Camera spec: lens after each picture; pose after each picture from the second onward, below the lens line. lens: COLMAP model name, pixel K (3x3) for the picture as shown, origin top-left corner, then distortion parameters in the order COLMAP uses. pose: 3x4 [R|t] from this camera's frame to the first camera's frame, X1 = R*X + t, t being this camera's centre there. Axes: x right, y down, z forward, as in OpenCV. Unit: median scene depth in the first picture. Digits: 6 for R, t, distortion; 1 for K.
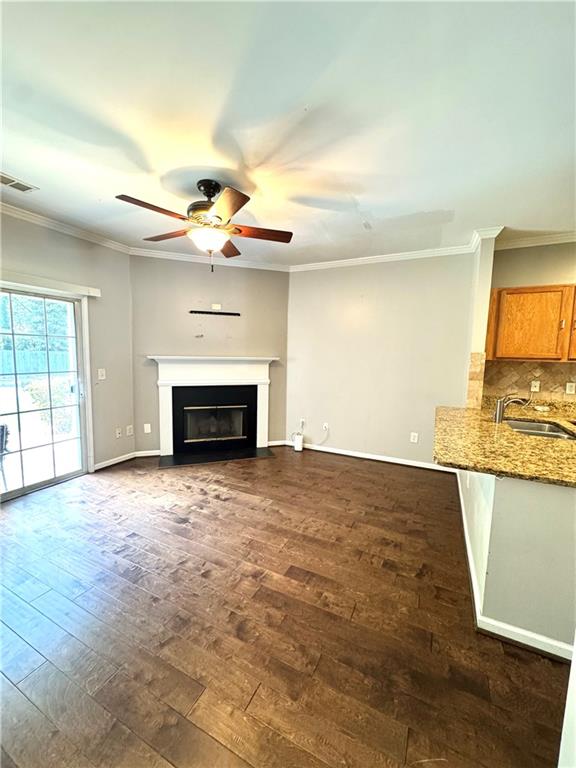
lens RADIAL K [[306.5, 0, 290.3], [0, 306.5, 383.9], [0, 0, 1]] dist [-0.001942, -0.000258]
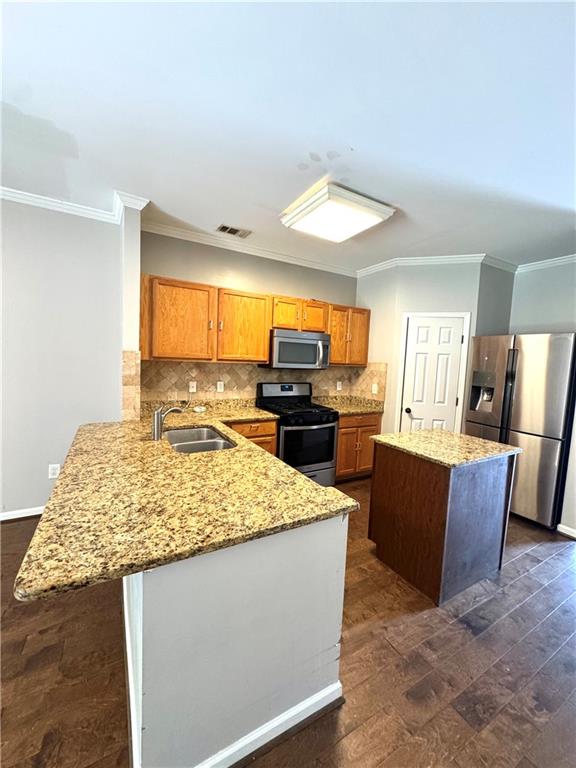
lens RADIAL K [[306.5, 0, 290.3], [0, 306.5, 383.9], [0, 0, 1]] dist [-0.001942, -0.000258]
pose [[0.557200, -0.064299, 0.827885, 0.174669], [0.051968, 0.997743, 0.042514, -0.027863], [-0.828751, 0.019335, 0.559284, 0.206740]]
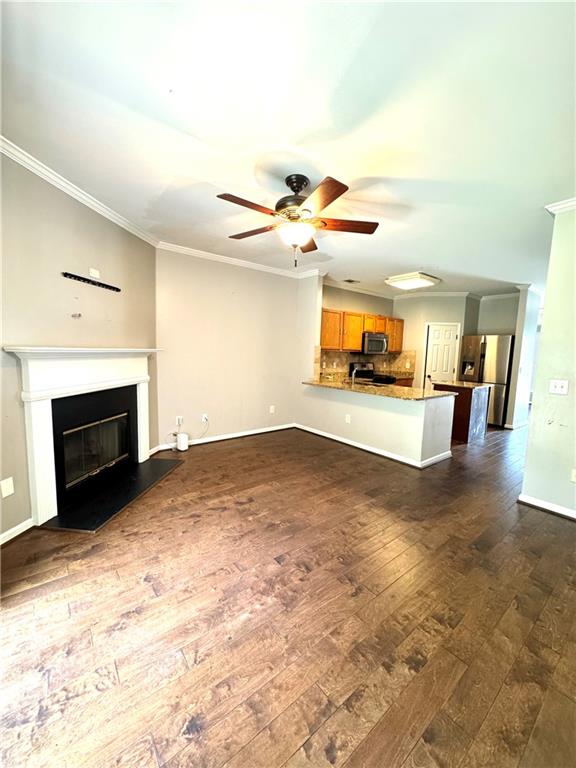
lens RADIAL K [[306.5, 0, 290.3], [0, 306.5, 383.9], [0, 0, 1]] dist [-0.001942, -0.000258]
pose [[0.424913, -0.106021, 0.899004, -0.910165], [0.071726, 0.993939, 0.083316, -0.047576], [-0.902388, 0.029080, 0.429942, 0.438345]]
